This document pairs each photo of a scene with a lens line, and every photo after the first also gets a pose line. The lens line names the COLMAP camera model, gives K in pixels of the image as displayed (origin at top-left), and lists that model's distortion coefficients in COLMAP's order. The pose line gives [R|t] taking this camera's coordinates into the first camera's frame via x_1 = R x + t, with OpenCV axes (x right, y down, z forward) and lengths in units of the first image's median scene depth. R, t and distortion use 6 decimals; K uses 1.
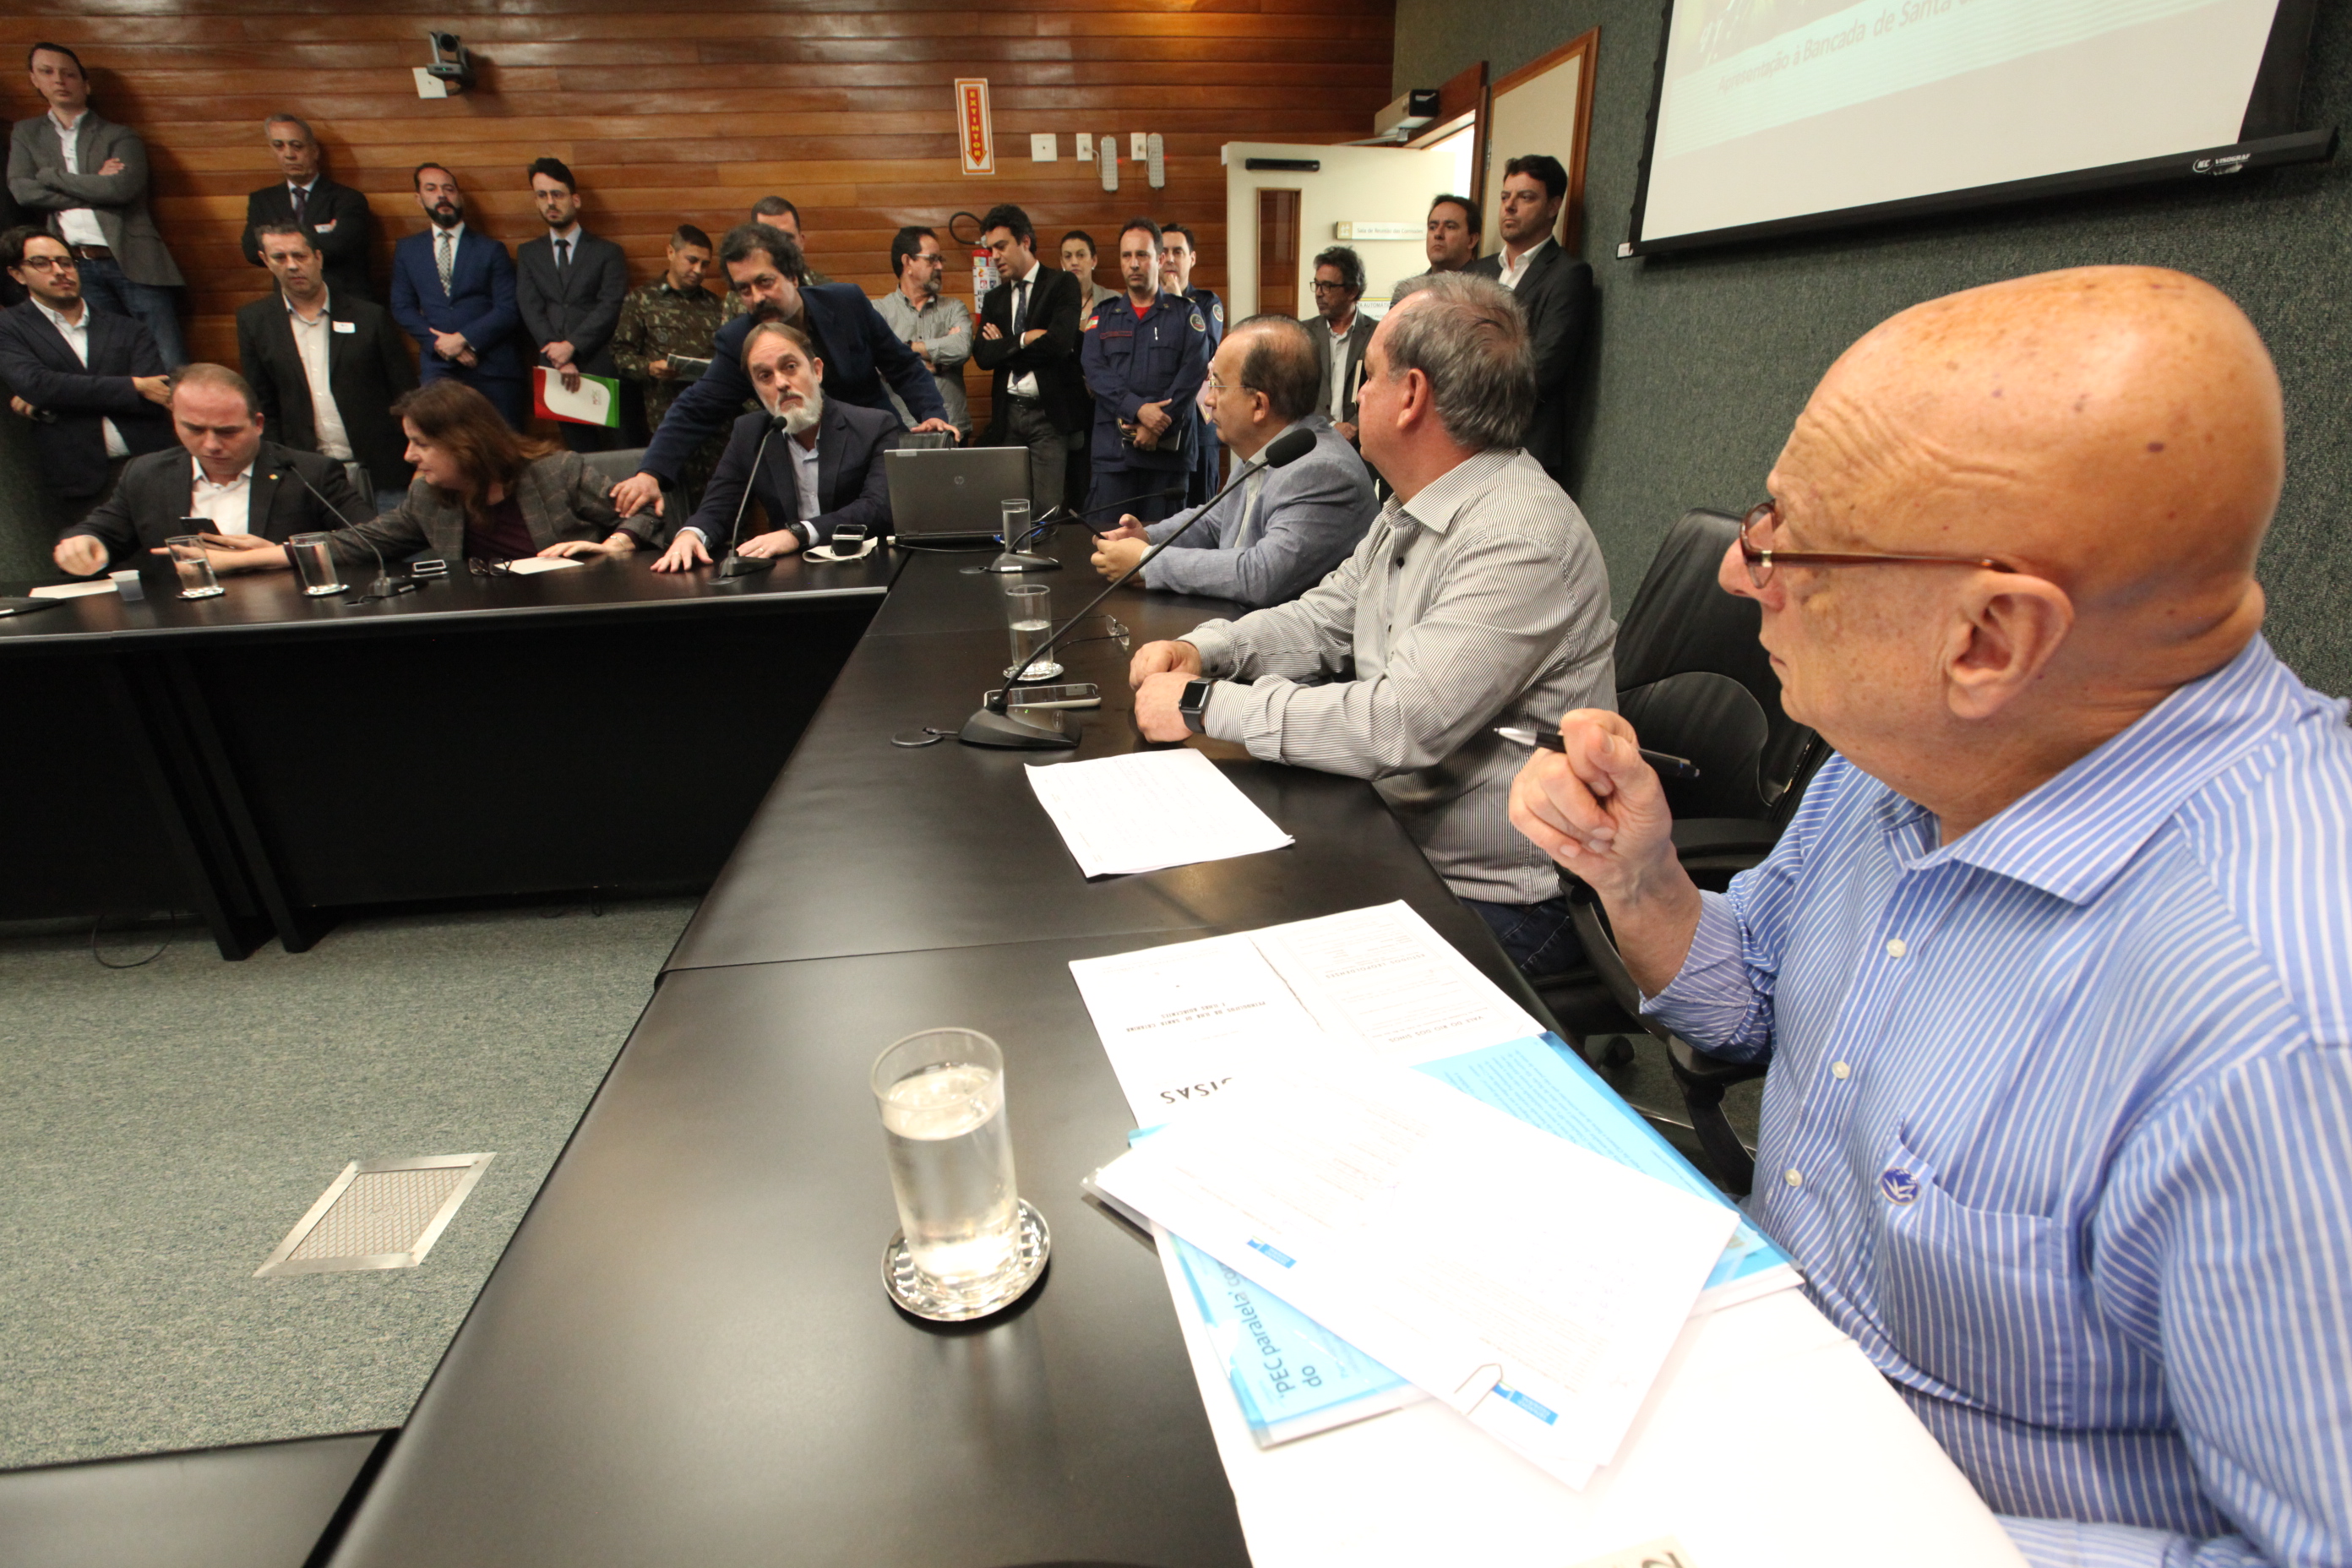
lens RADIAL K [[1085.0, 0, 1177.2], [0, 1085.0, 791.7], [0, 0, 1]] dist [-0.036921, 0.010201]
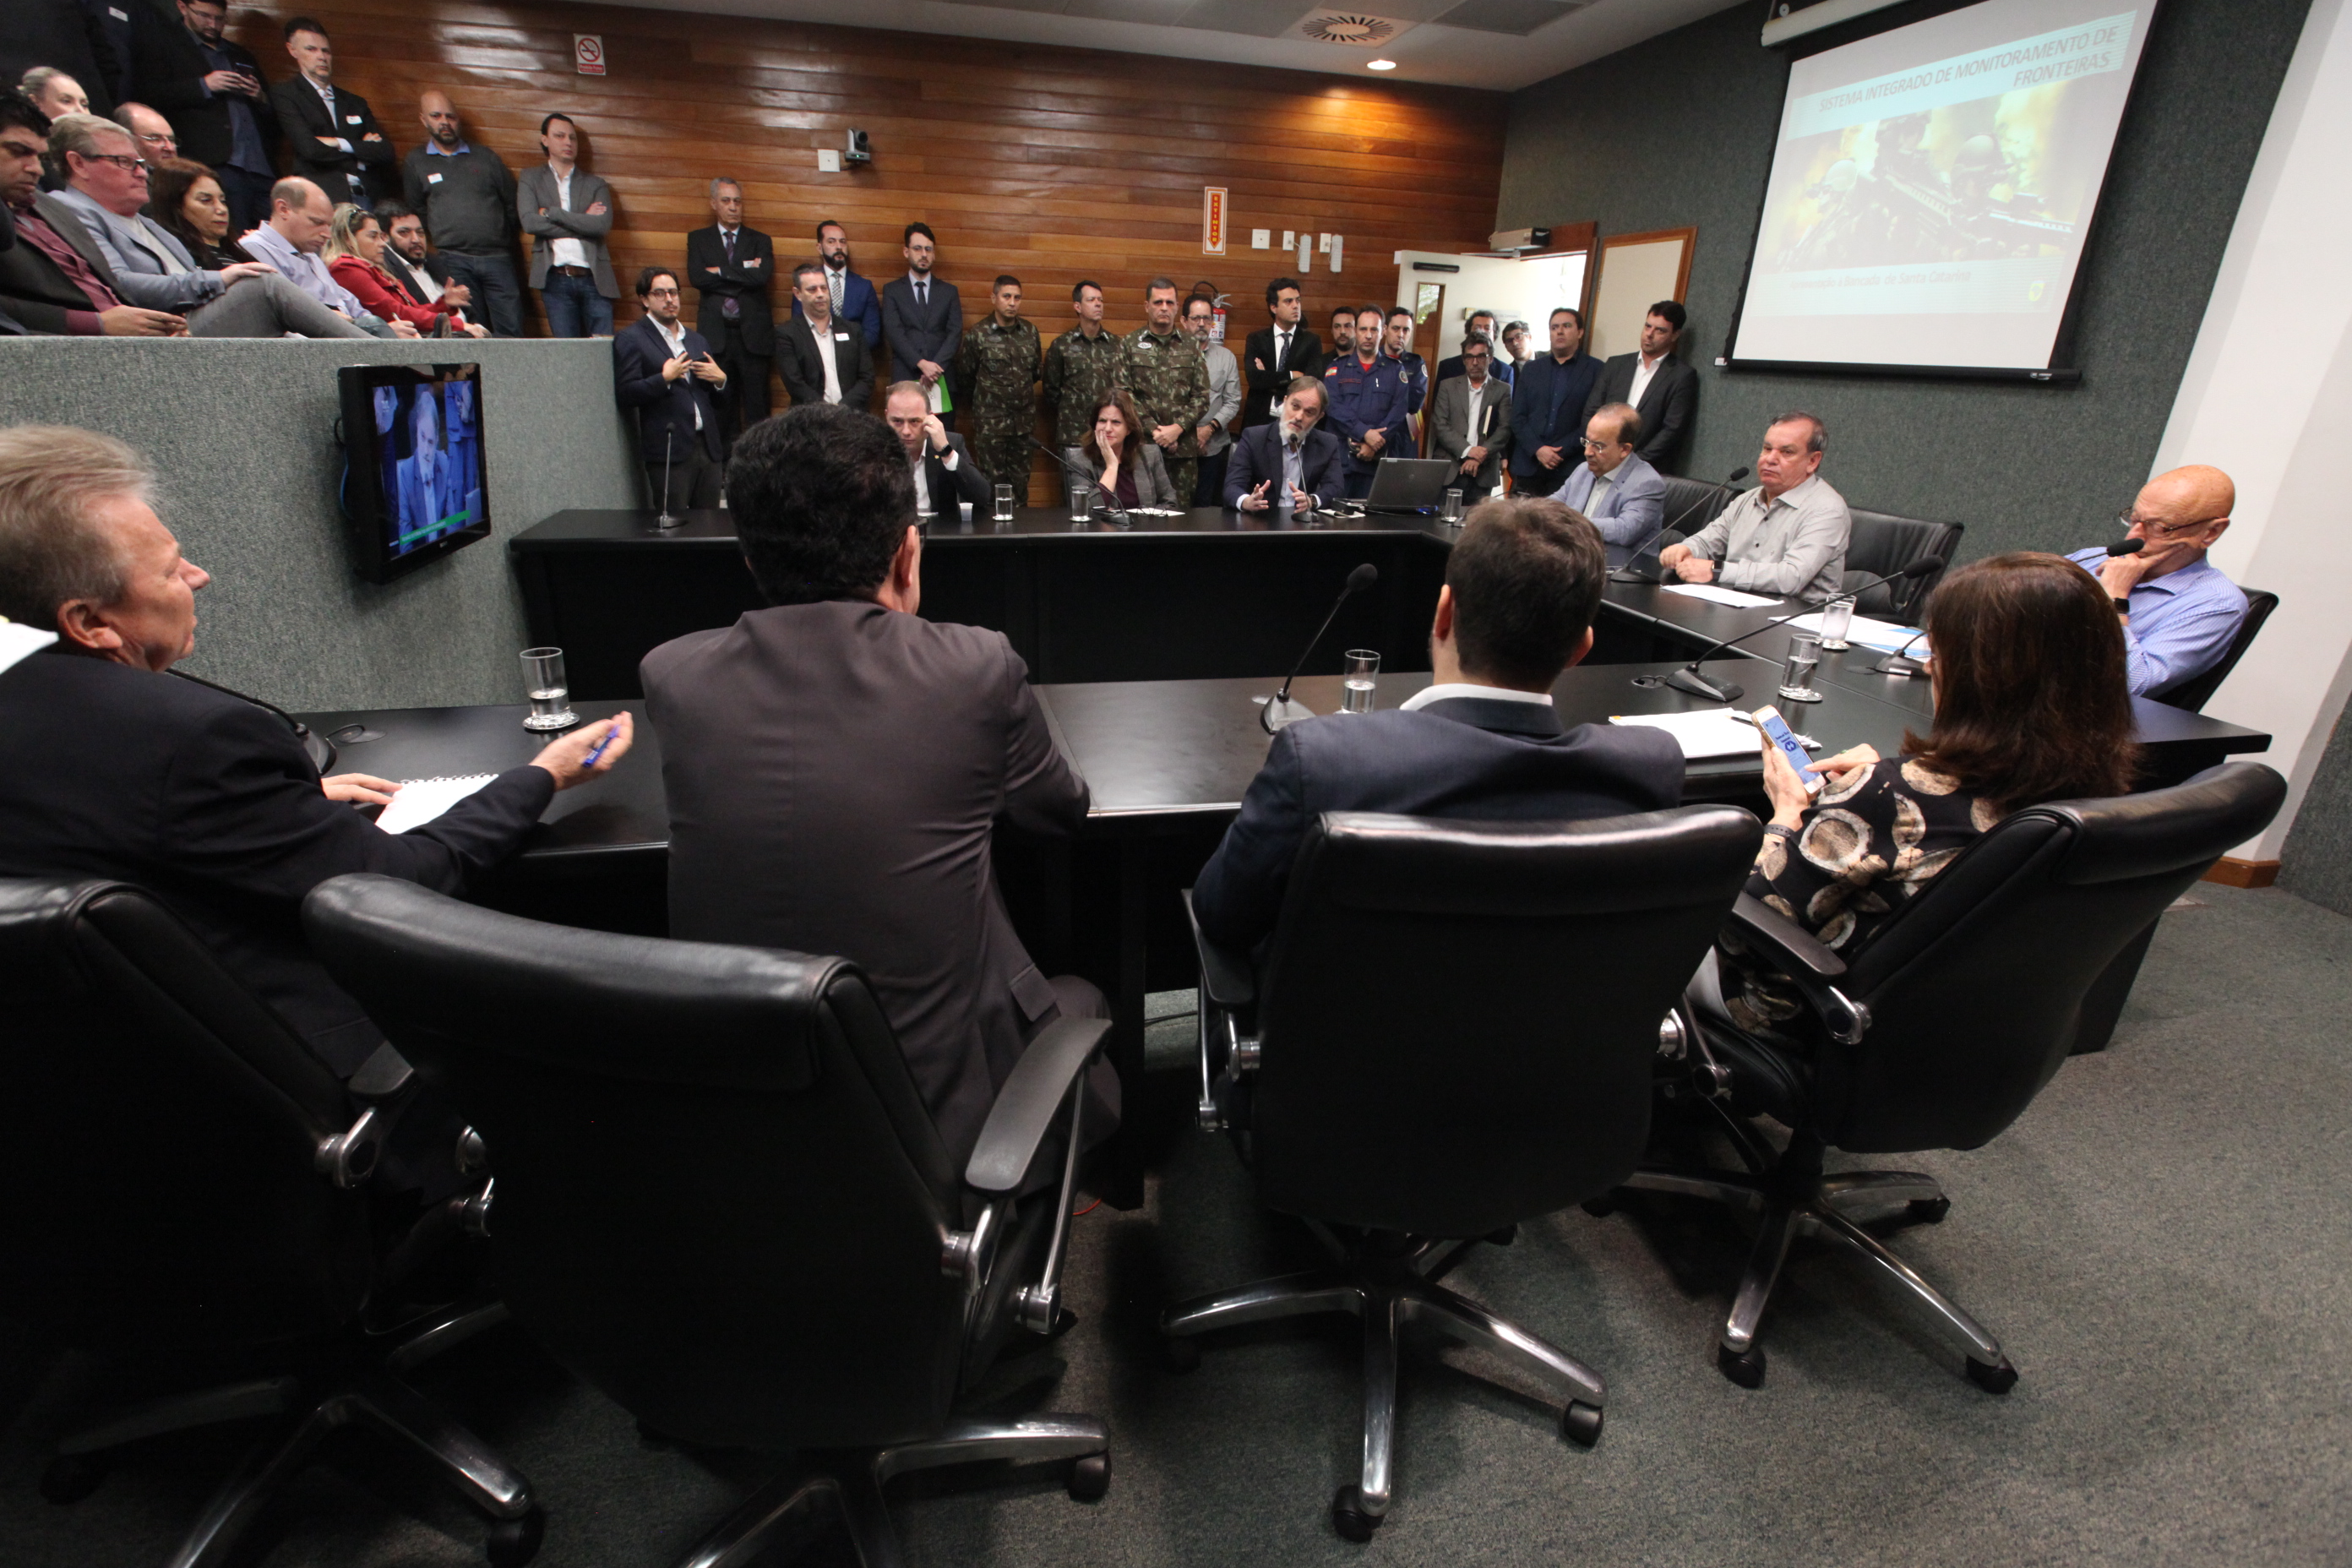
lens RADIAL K [[1085.0, 0, 1172.6], [0, 1085.0, 789.2], [0, 0, 1]] dist [-0.036921, 0.010201]
pose [[0.991636, 0.004079, 0.129005, -0.465773], [-0.003435, 0.999981, -0.005212, 0.138413], [-0.129024, 0.004725, 0.991630, -0.415654]]
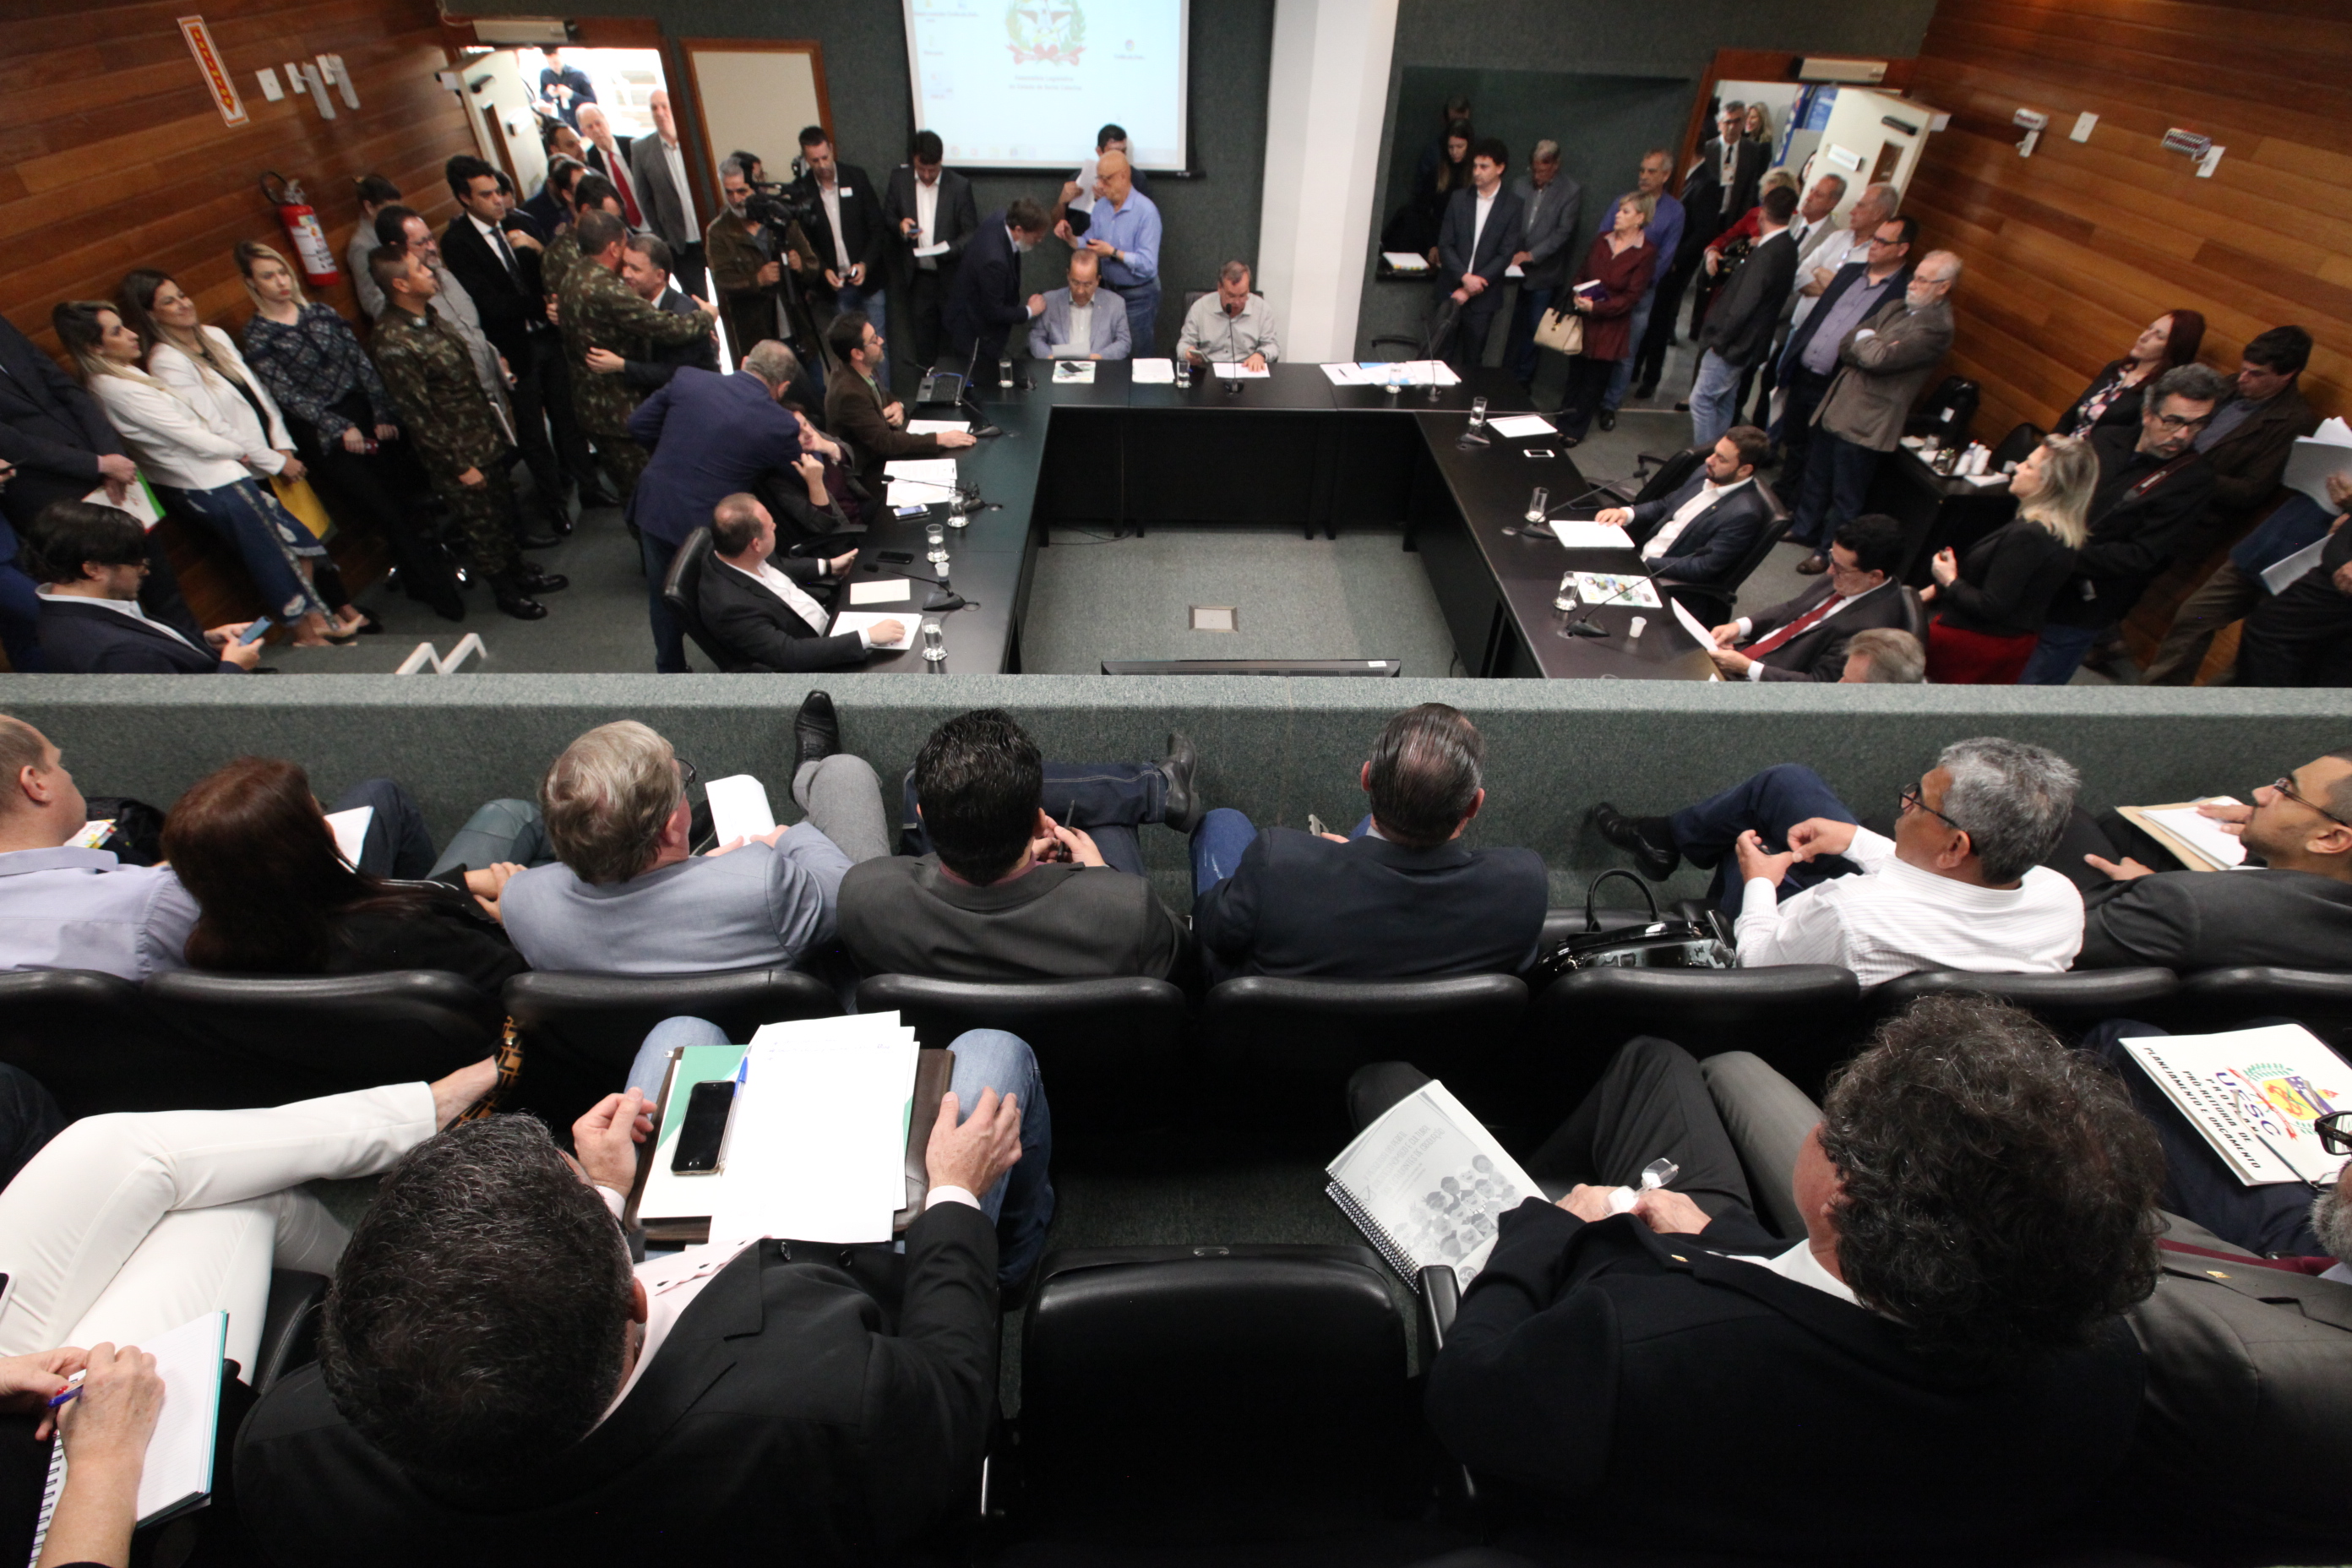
lens RADIAL K [[1085.0, 0, 1179.4], [0, 1085.0, 798.0], [0, 0, 1]] dist [-0.036921, 0.010201]
pose [[0.079334, -0.640501, 0.763849, -1.352073], [0.360567, 0.732819, 0.577033, -0.423476], [-0.929353, 0.229640, 0.289081, 0.111843]]
